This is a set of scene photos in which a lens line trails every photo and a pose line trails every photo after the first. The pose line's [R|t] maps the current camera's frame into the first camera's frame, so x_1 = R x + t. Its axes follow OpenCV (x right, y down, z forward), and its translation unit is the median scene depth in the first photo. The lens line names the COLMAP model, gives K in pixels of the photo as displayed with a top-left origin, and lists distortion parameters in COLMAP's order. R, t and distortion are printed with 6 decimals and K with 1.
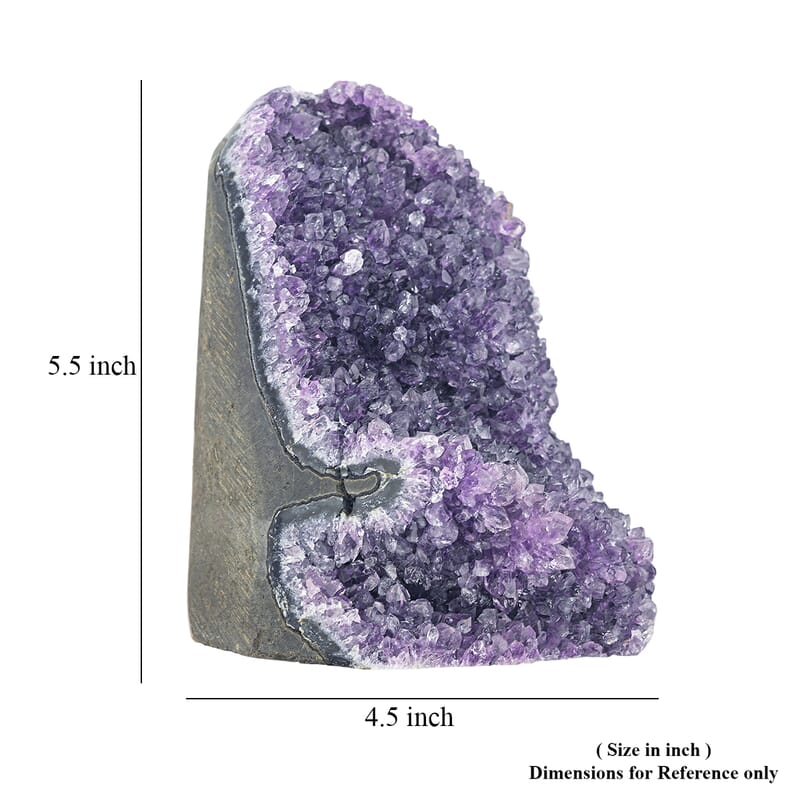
lens RADIAL K [[2649.8, 0, 400.4], [0, 2649.8, 399.6], [0, 0, 1]] dist [0.017867, 0.000000]
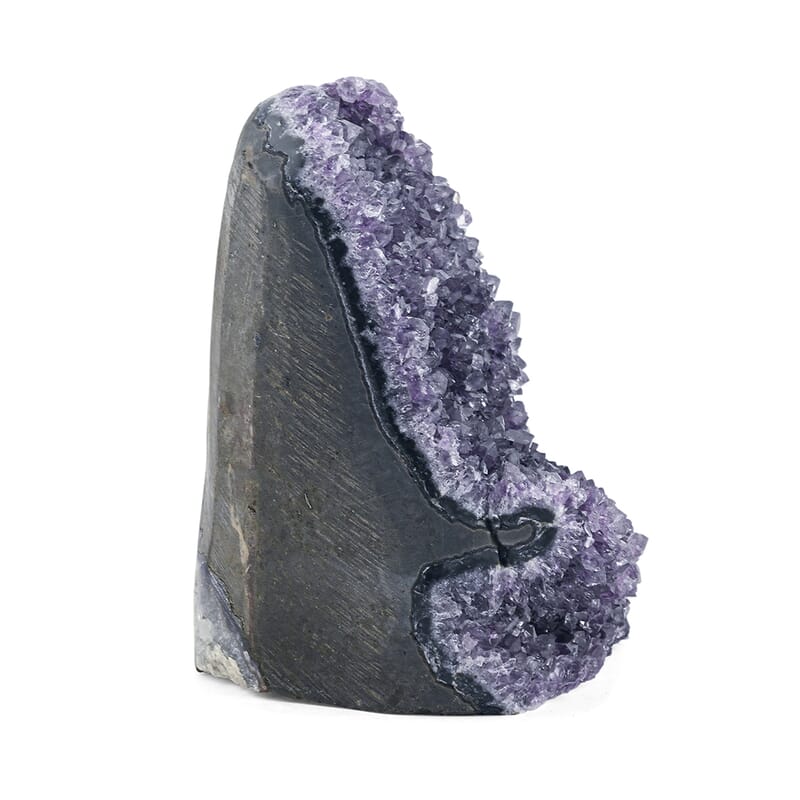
lens RADIAL K [[2649.8, 0, 400.2], [0, 2649.8, 400.6], [0, 0, 1]] dist [0.017867, 0.000000]
pose [[0.742071, -0.099211, 0.662939, -0.684517], [-0.035041, 0.981893, 0.186167, -0.196154], [-0.669405, -0.161380, 0.725158, 0.312071]]
